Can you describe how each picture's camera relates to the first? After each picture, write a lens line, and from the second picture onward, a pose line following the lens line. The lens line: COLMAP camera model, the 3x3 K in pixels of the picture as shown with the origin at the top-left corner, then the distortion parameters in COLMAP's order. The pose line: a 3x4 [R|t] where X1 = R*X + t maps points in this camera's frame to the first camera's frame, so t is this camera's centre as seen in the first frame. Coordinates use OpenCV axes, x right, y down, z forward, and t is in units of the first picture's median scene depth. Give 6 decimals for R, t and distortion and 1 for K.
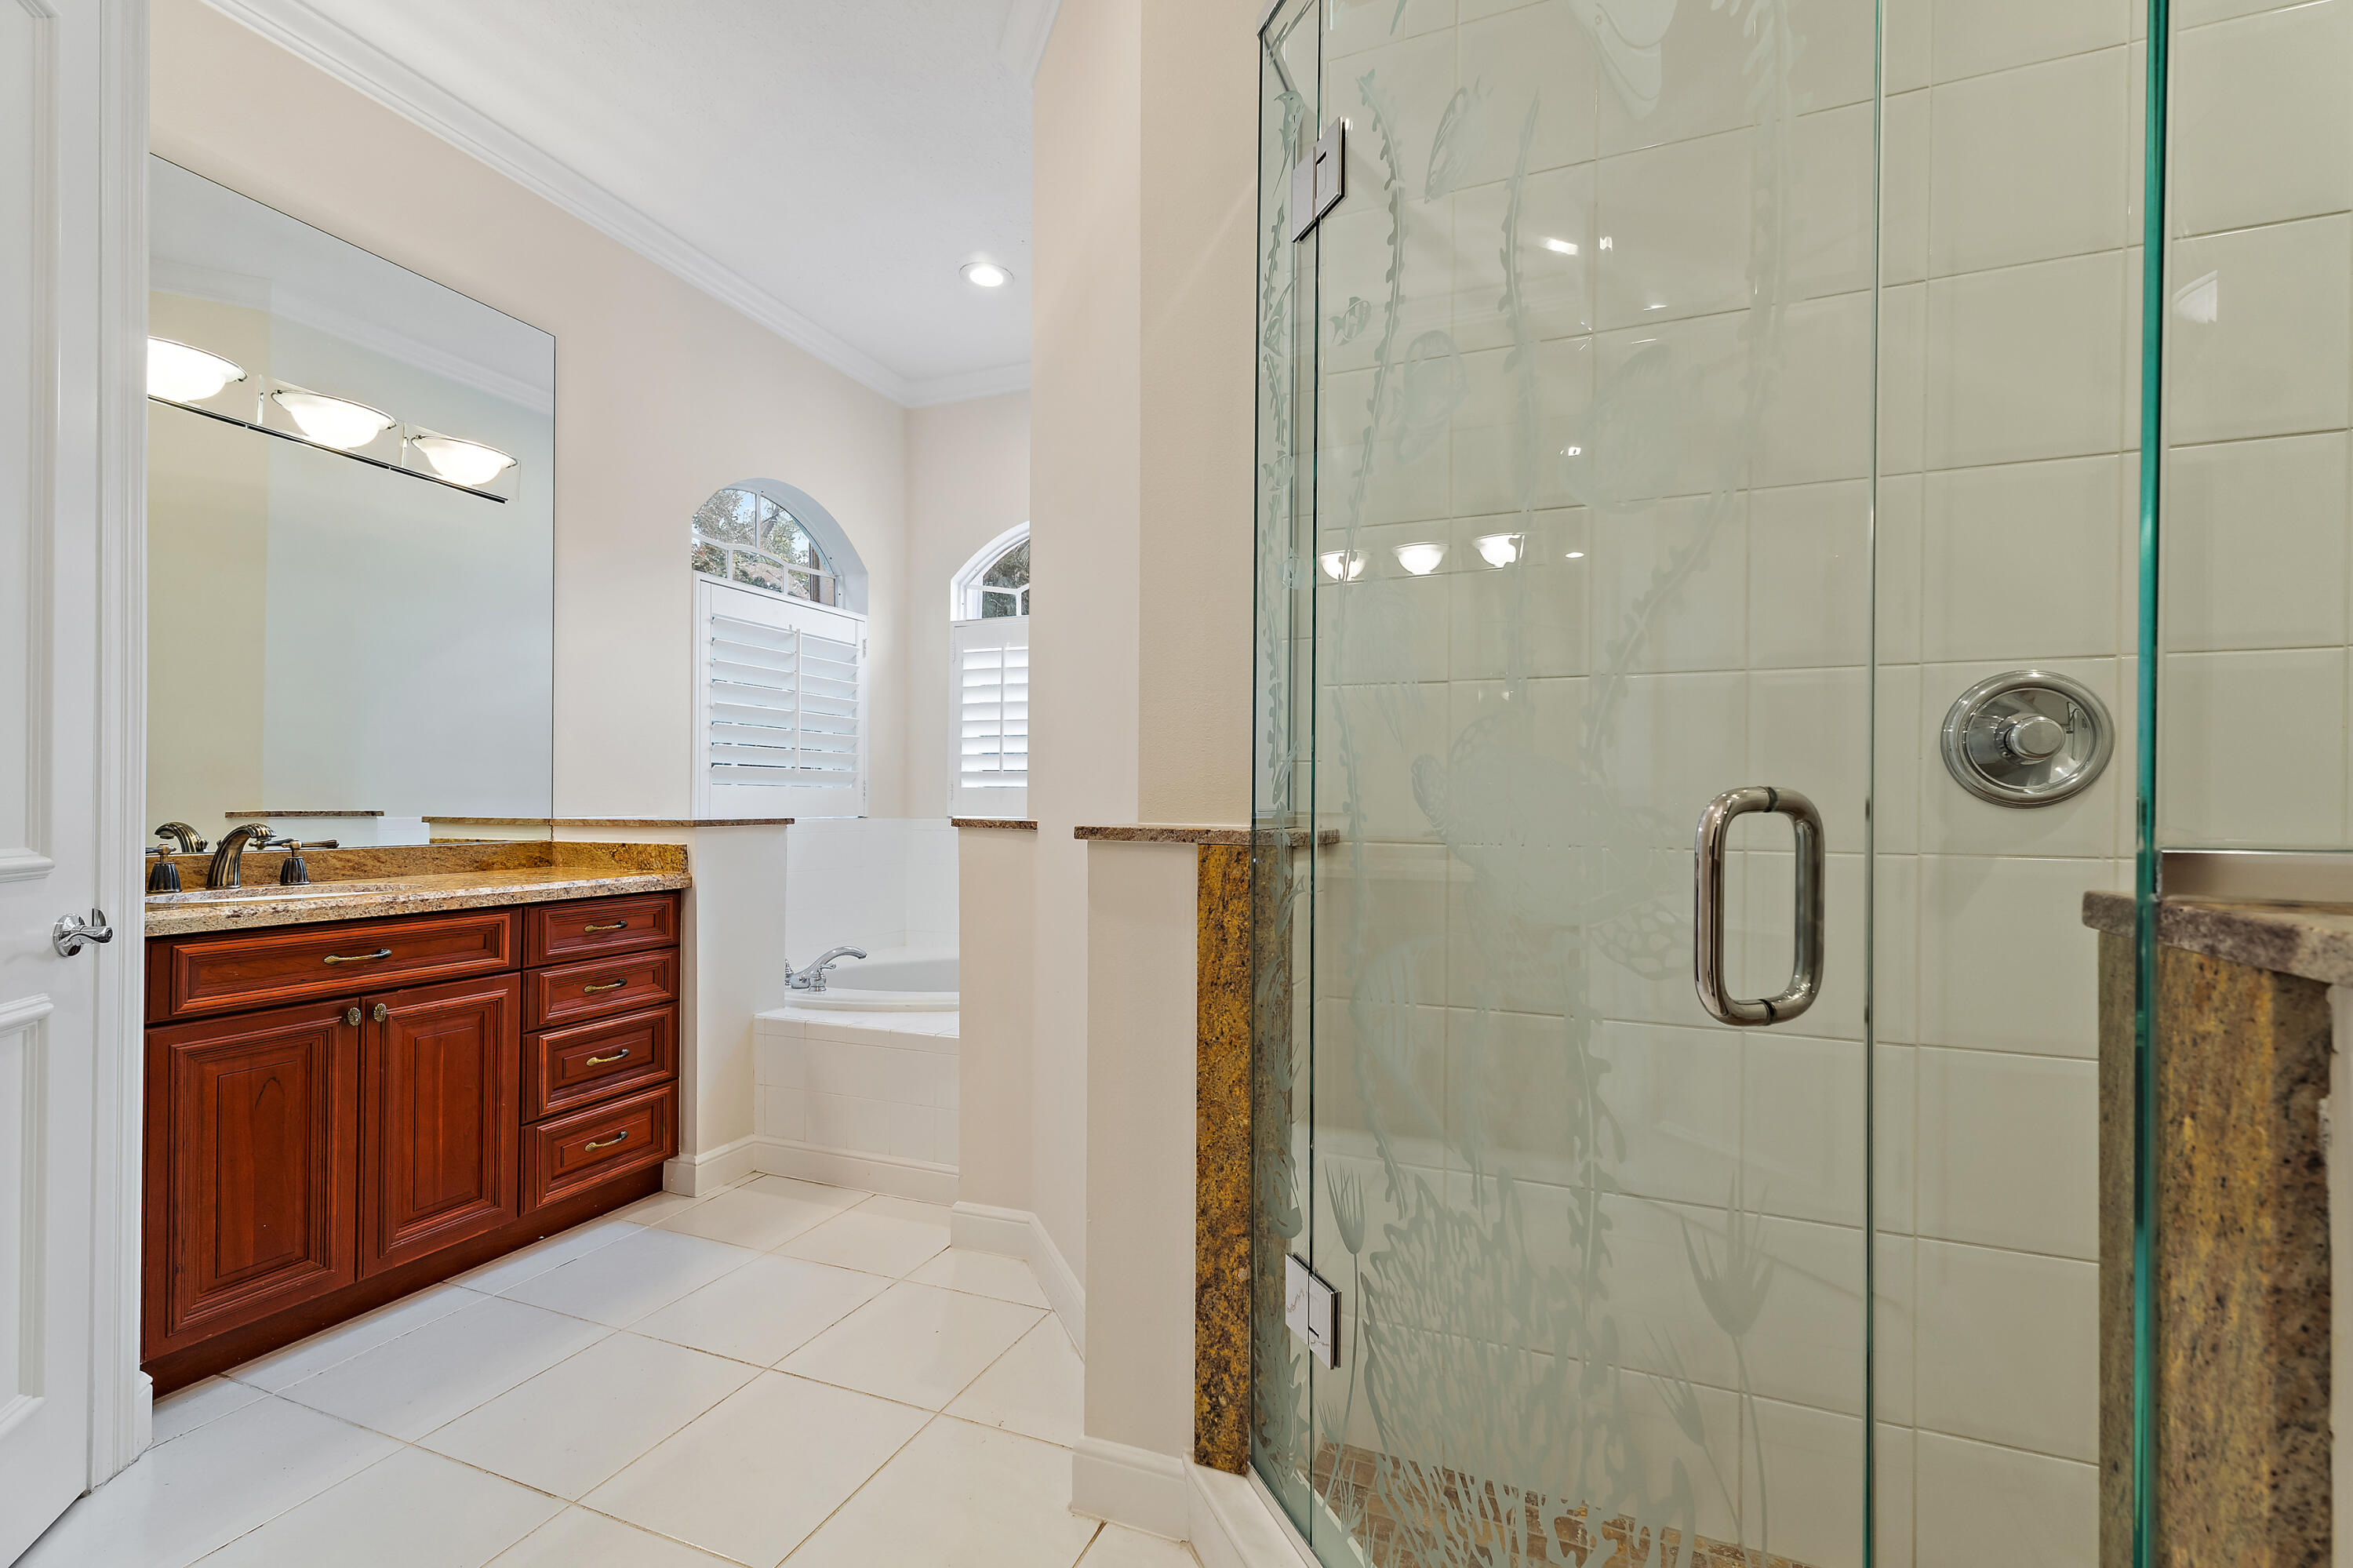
lens RADIAL K [[1006.0, 0, 1195.4], [0, 1006.0, 780.3], [0, 0, 1]] dist [0.003558, 0.000601]
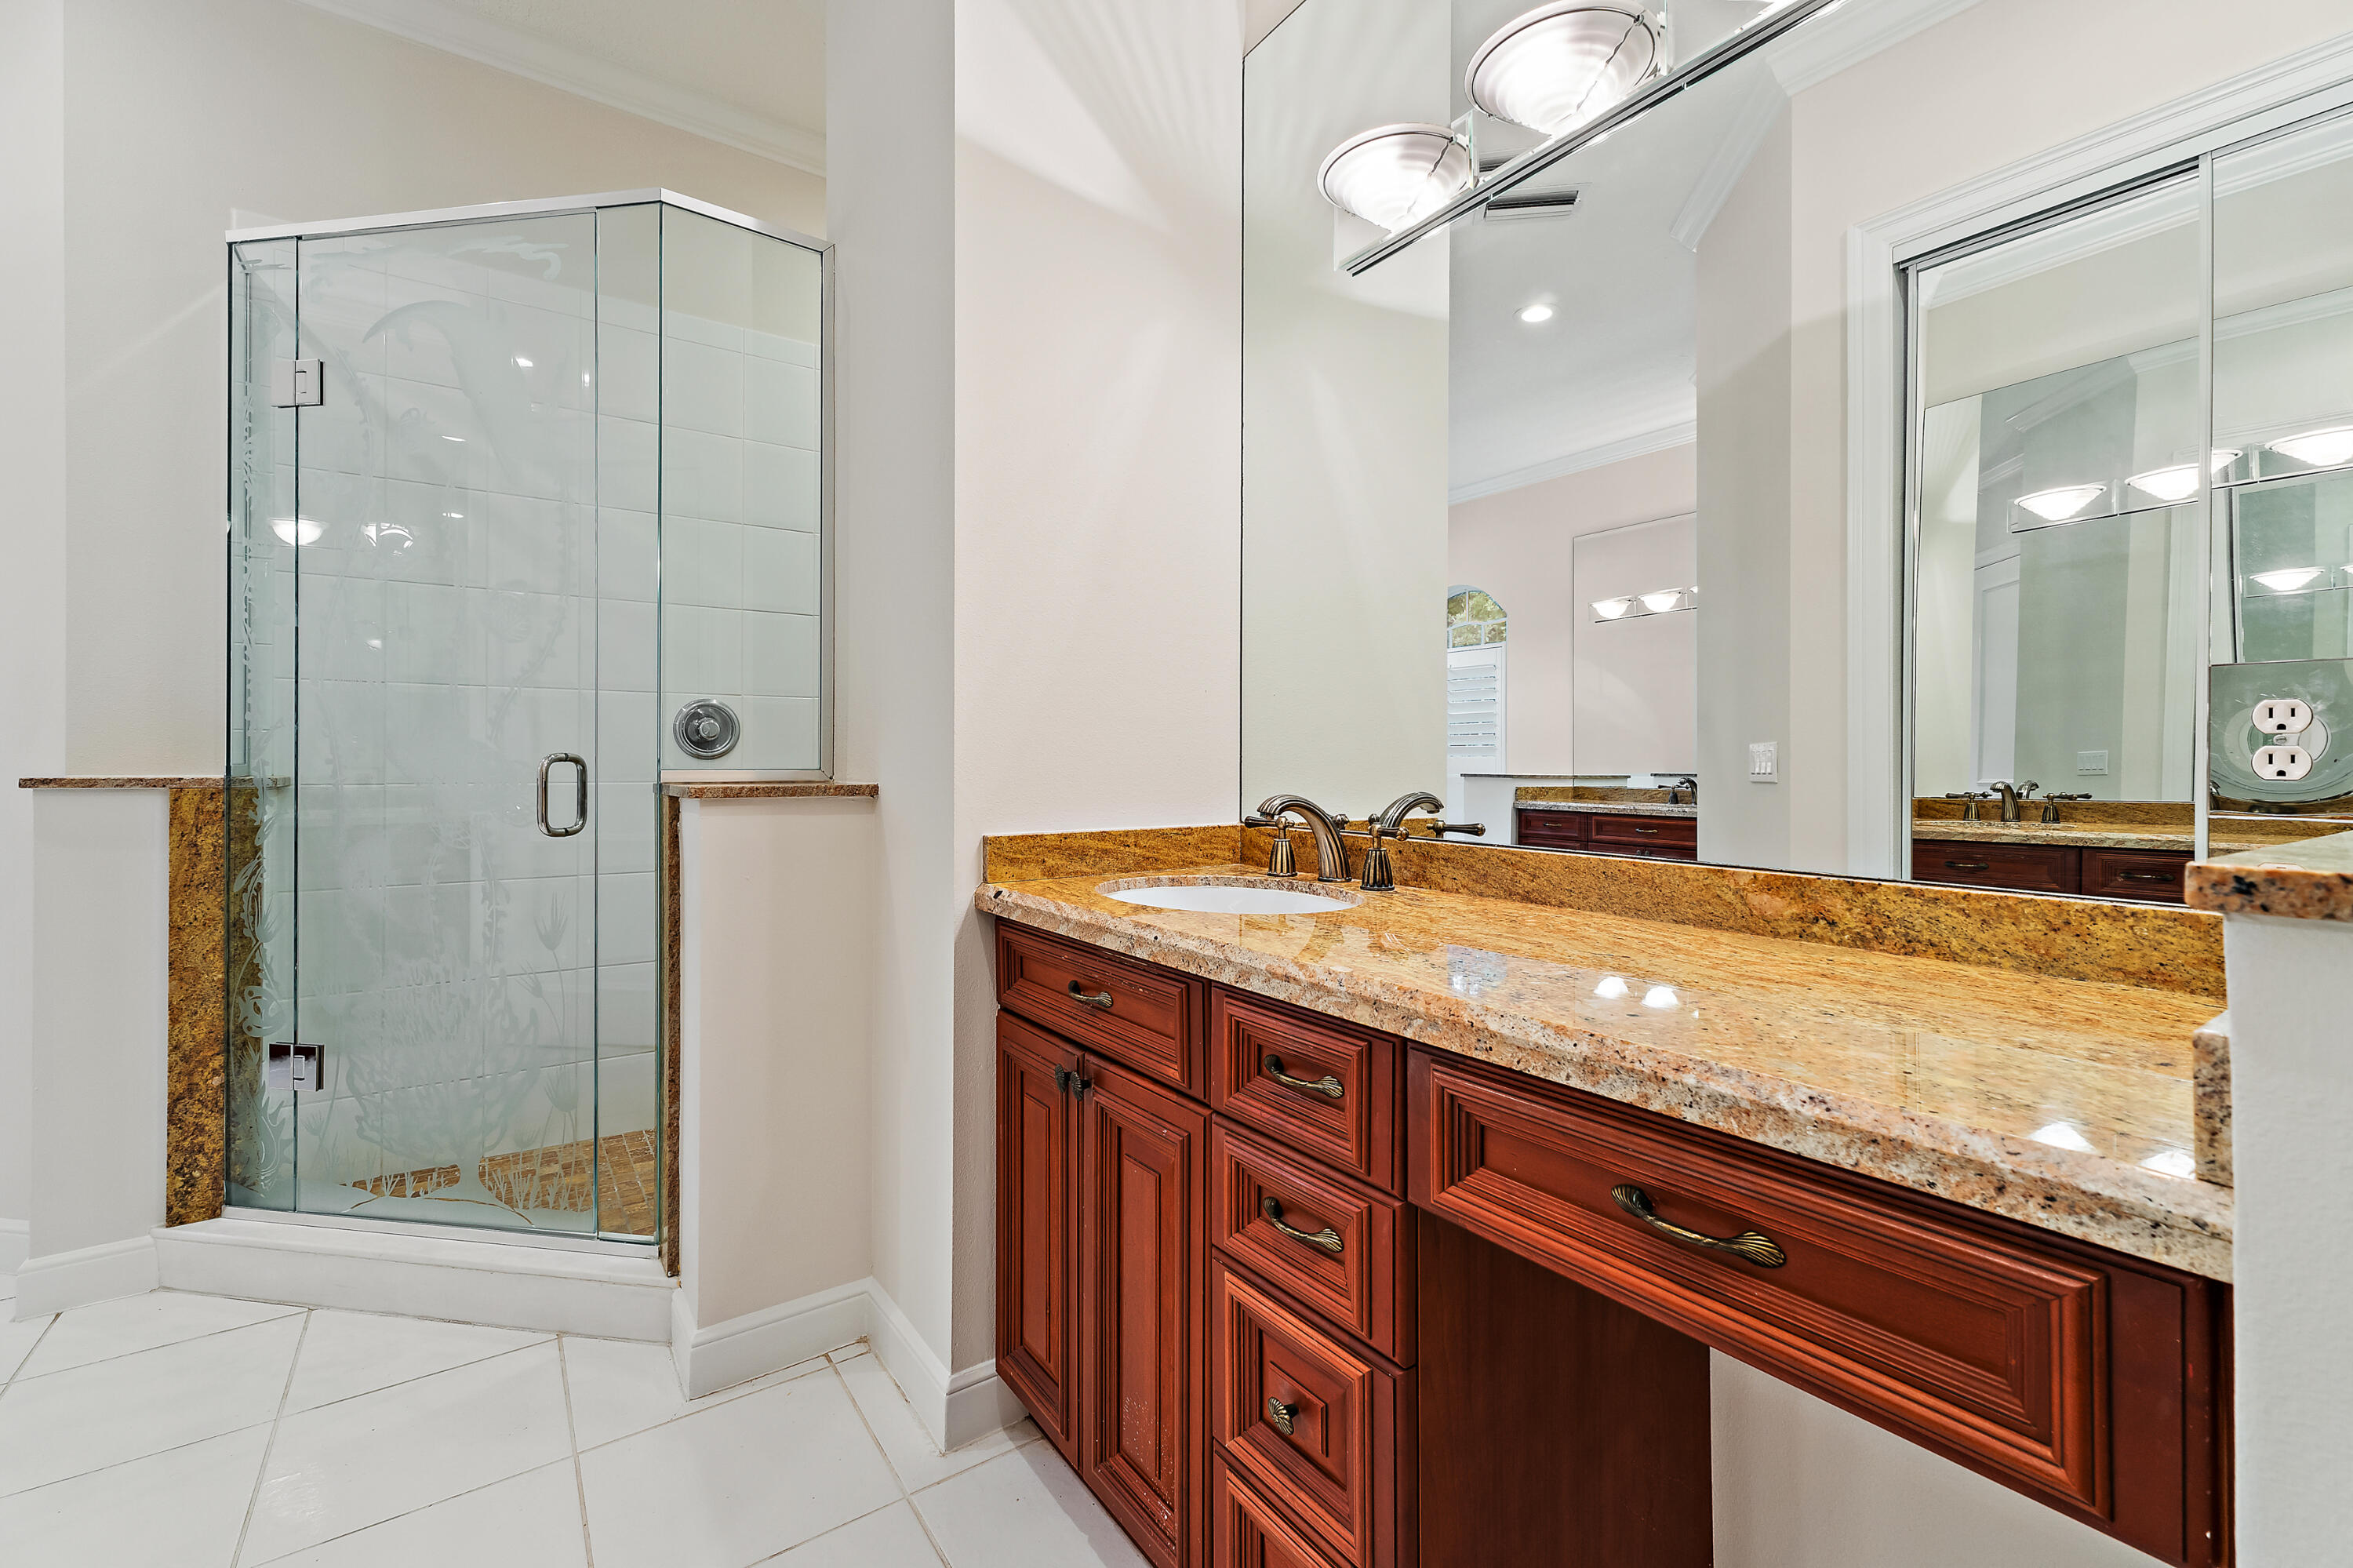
lens RADIAL K [[1006.0, 0, 1195.4], [0, 1006.0, 780.3], [0, 0, 1]] dist [0.003558, 0.000601]
pose [[0.534531, -0.016195, 0.844994, -0.426719], [-0.016920, 0.999411, 0.029858, -0.014820], [-0.844979, -0.030257, 0.533942, -0.975003]]
